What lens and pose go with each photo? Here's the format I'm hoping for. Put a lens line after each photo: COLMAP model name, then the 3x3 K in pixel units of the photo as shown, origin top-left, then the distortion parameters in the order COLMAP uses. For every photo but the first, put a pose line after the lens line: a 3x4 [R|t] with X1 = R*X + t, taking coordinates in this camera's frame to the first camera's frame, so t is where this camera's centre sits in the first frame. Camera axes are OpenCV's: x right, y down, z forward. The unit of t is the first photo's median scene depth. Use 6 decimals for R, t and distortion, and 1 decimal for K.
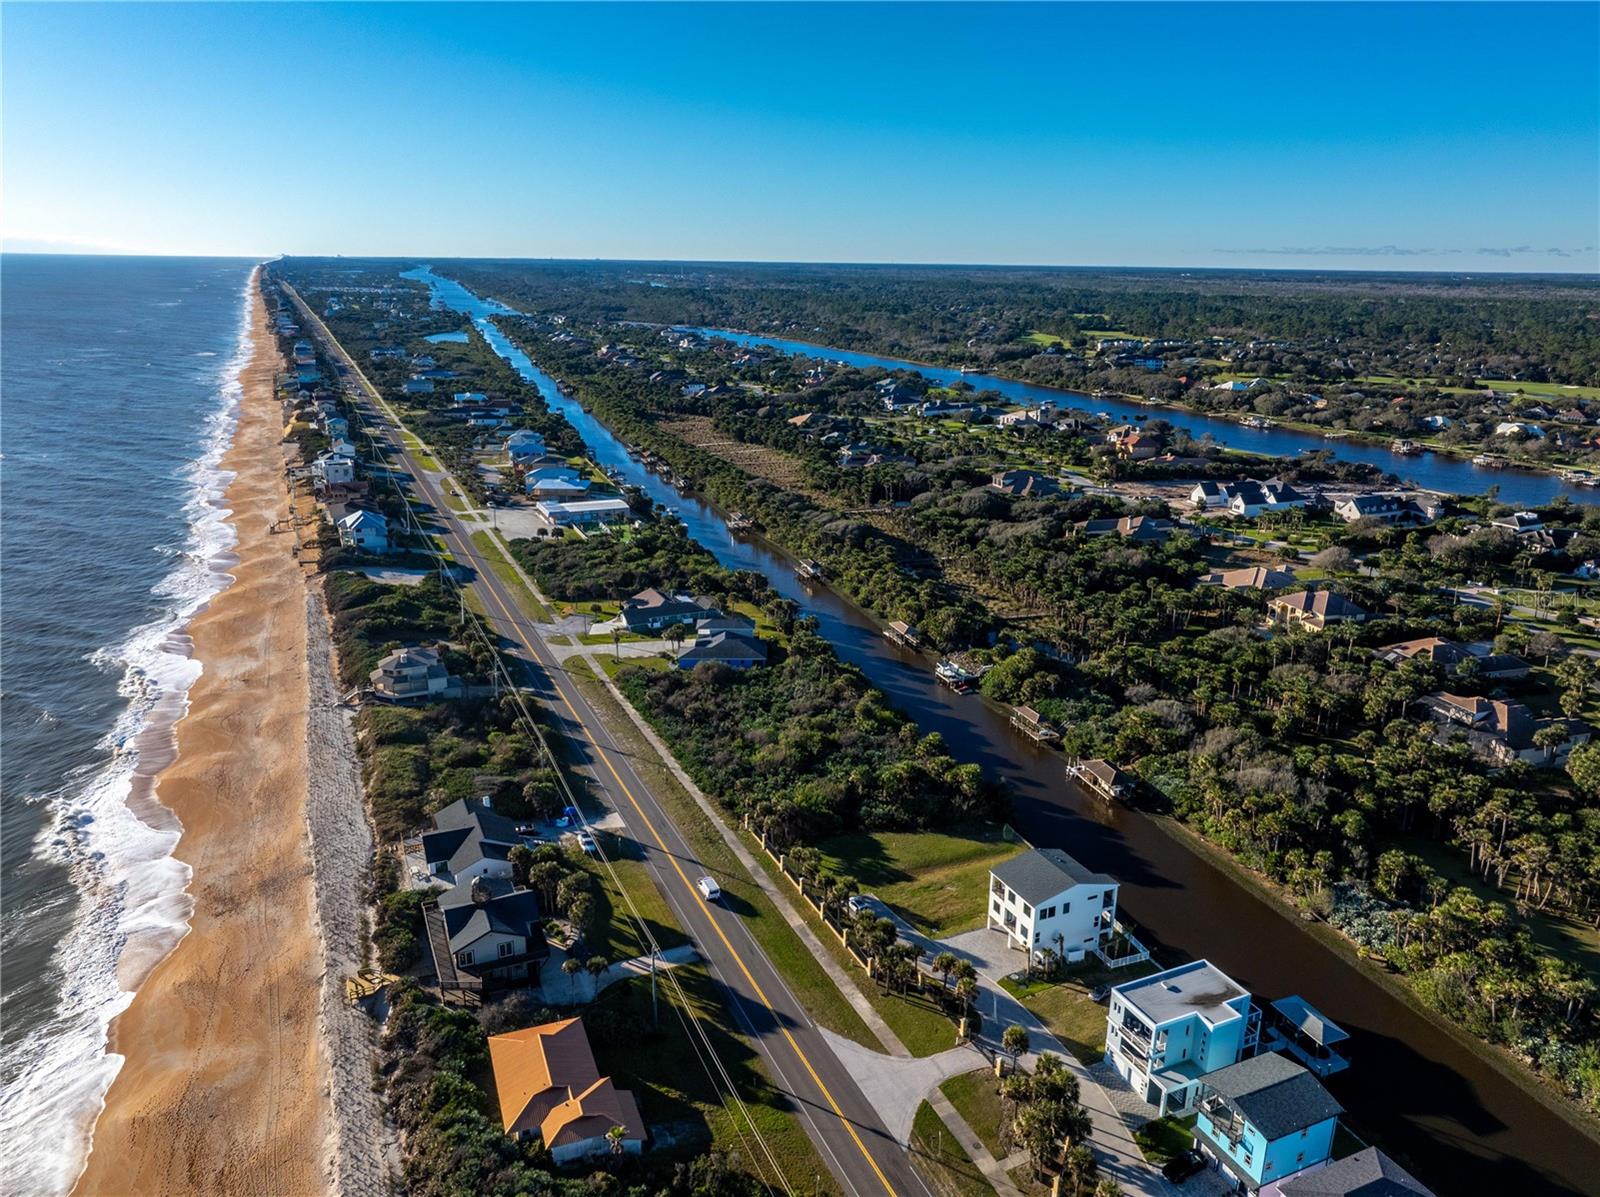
lens RADIAL K [[1114.8, 0, 797.5], [0, 1114.8, 599.7], [0, 0, 1]] dist [0.013369, -0.021063]
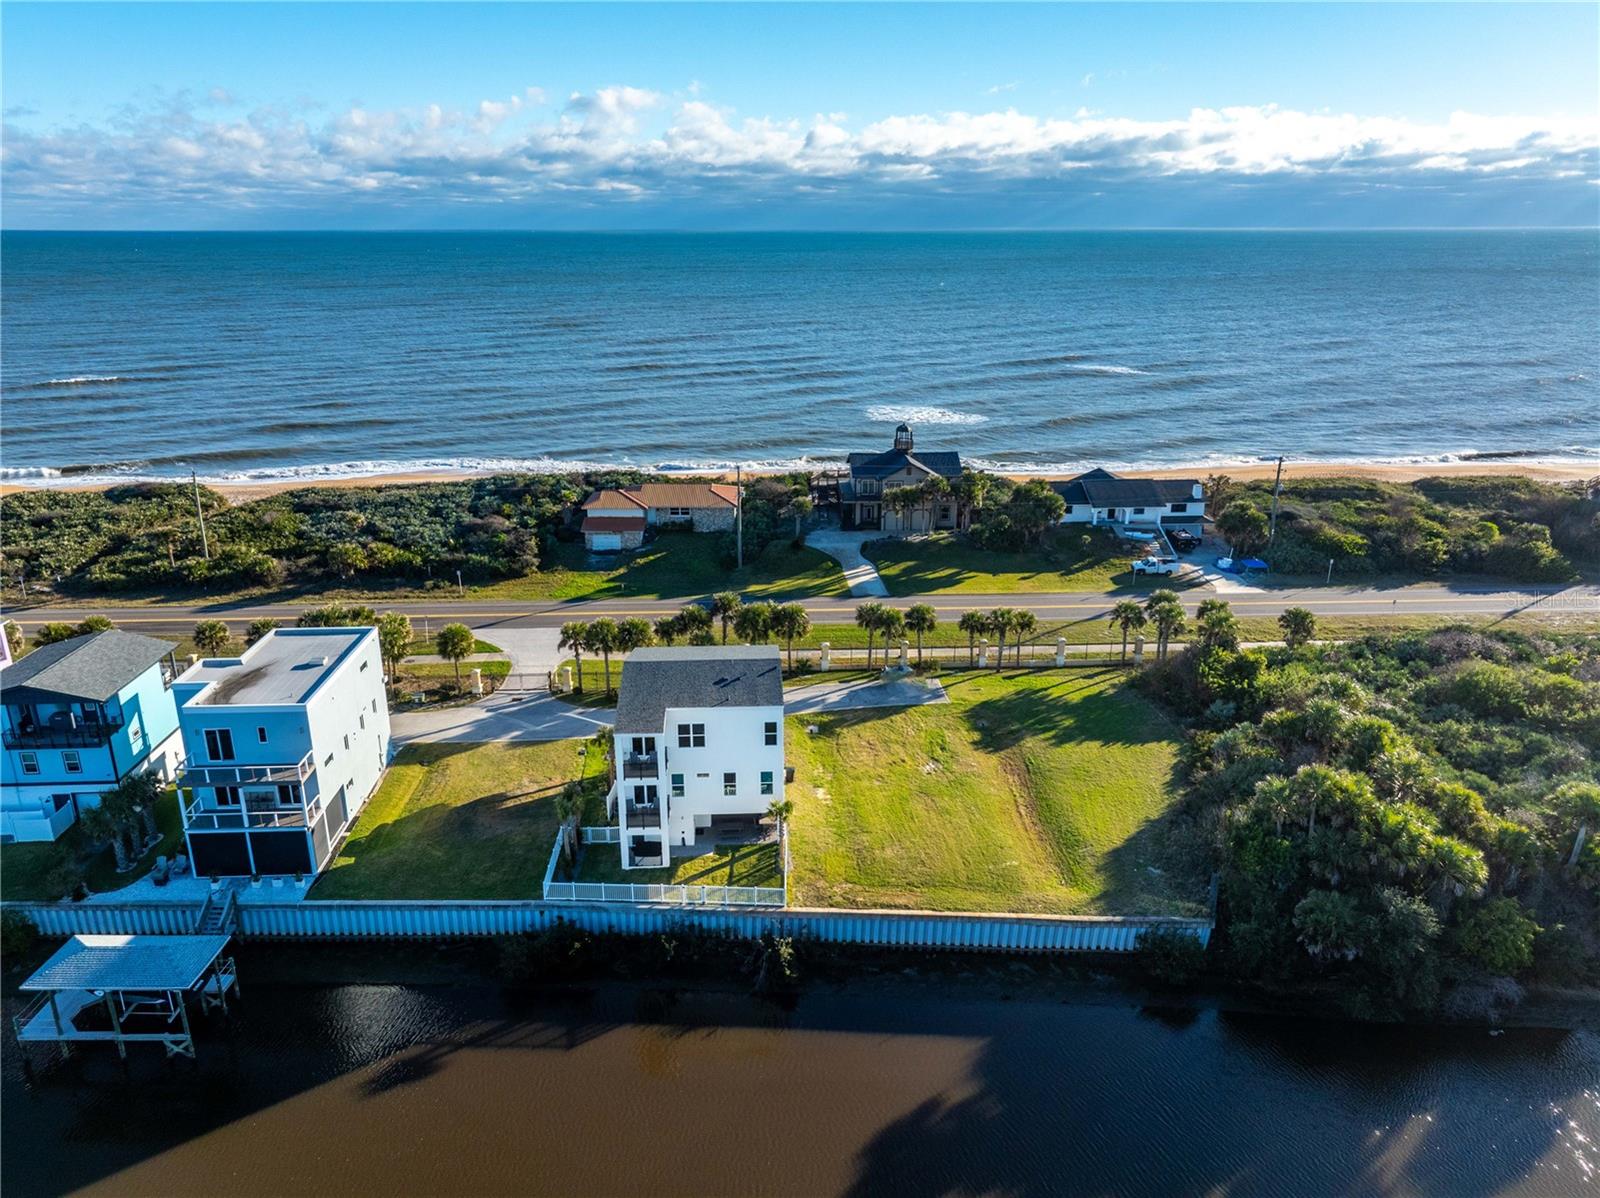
lens RADIAL K [[1125.6, 0, 800.0], [0, 1125.6, 599.0], [0, 0, 1]] dist [0.009705, -0.002596]
pose [[-0.366828, 0.283357, -0.886085, 0.421855], [-0.274035, 0.877309, 0.393997, 0.010490], [0.889012, 0.387347, -0.244172, 0.762464]]
